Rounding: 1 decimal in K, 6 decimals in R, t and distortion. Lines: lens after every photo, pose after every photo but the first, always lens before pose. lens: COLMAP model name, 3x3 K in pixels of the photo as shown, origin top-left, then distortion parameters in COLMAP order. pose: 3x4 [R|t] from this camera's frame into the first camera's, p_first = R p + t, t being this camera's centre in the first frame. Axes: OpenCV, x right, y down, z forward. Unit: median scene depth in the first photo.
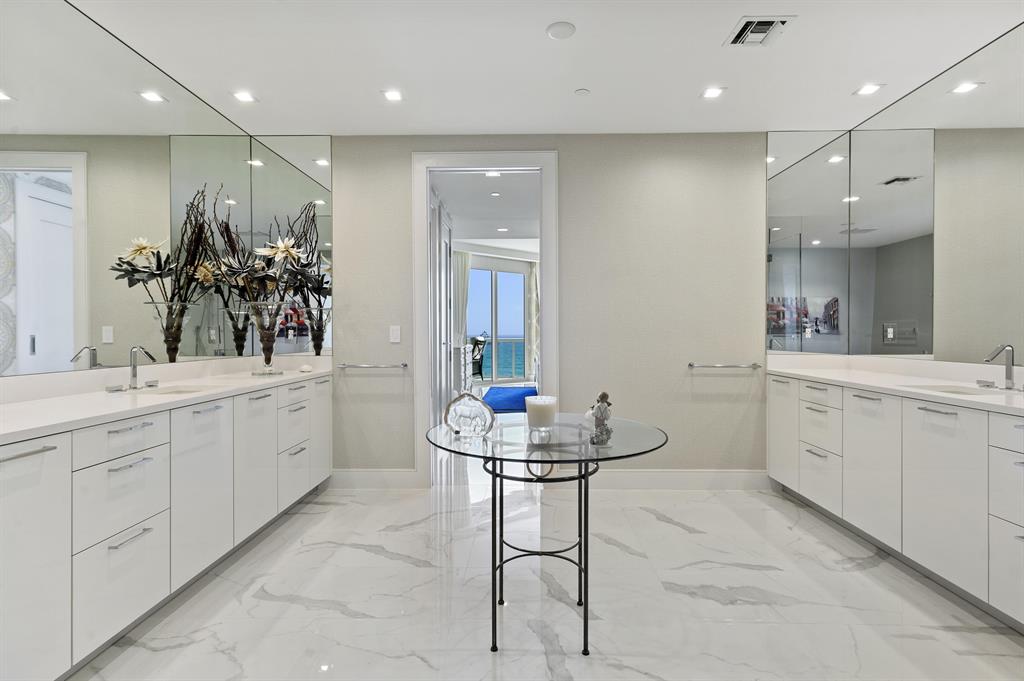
lens RADIAL K [[520.5, 0, 512.5], [0, 520.5, 335.9], [0, 0, 1]] dist [-0.000520, -0.000005]
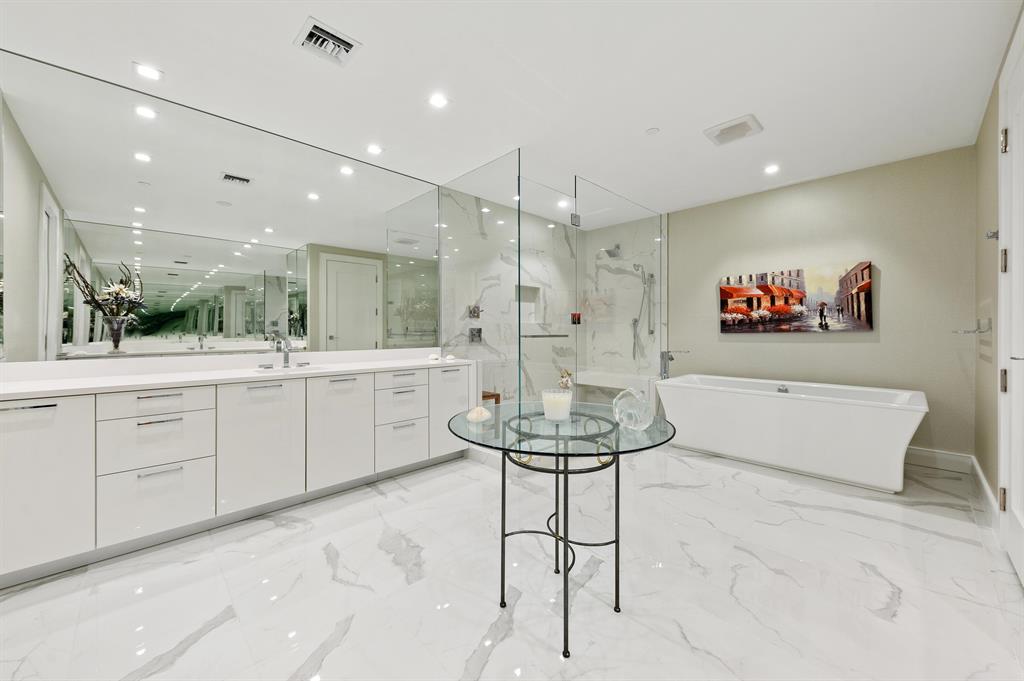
lens RADIAL K [[387.2, 0, 511.7], [0, 387.2, 334.6], [0, 0, 1]] dist [0.001187, -0.000019]
pose [[-0.716122, 0.000669, 0.697974, -0.329767], [0.009147, 0.999923, 0.008427, -0.001494], [-0.697915, 0.012419, -0.716073, 1.265511]]
